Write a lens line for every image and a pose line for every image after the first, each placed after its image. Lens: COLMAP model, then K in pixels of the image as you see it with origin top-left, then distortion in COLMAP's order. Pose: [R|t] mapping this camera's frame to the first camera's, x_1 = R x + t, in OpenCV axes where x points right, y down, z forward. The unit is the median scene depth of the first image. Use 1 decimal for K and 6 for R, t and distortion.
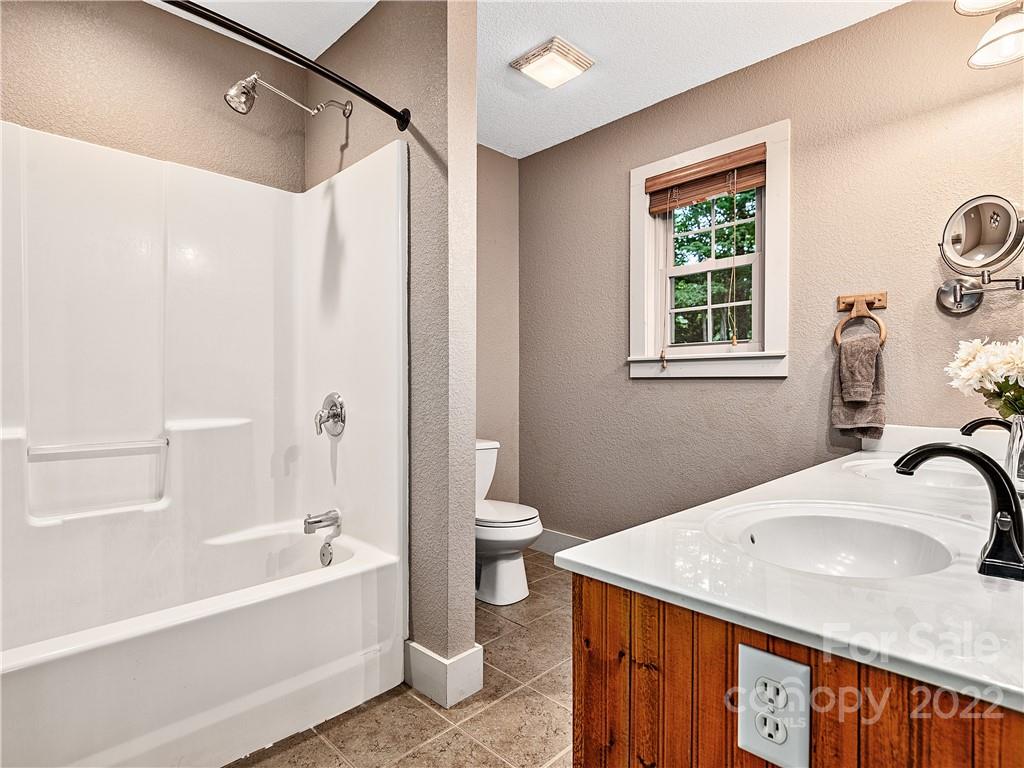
lens RADIAL K [[549.3, 0, 492.9], [0, 549.3, 386.5], [0, 0, 1]] dist [-0.002238, -0.001017]
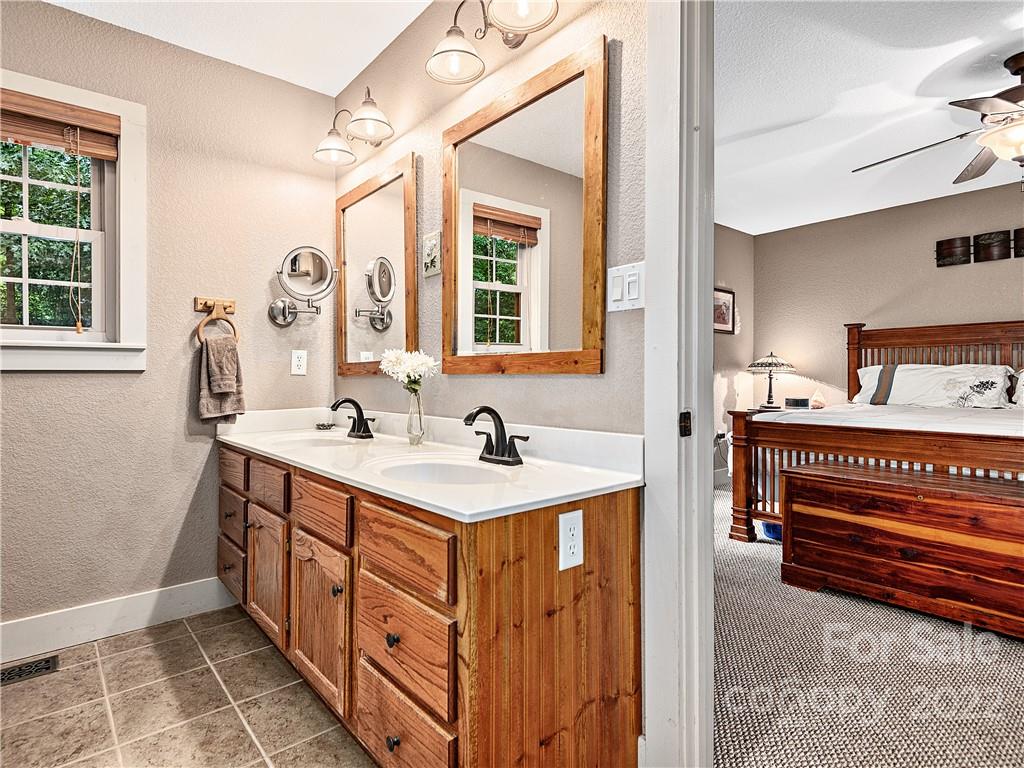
lens RADIAL K [[549.3, 0, 492.9], [0, 549.3, 386.5], [0, 0, 1]] dist [-0.002238, -0.001017]
pose [[0.073494, -0.010582, 0.997240, -0.419878], [0.018417, 0.999788, 0.009252, 0.013579], [-0.997126, 0.017686, 0.073673, 0.345069]]
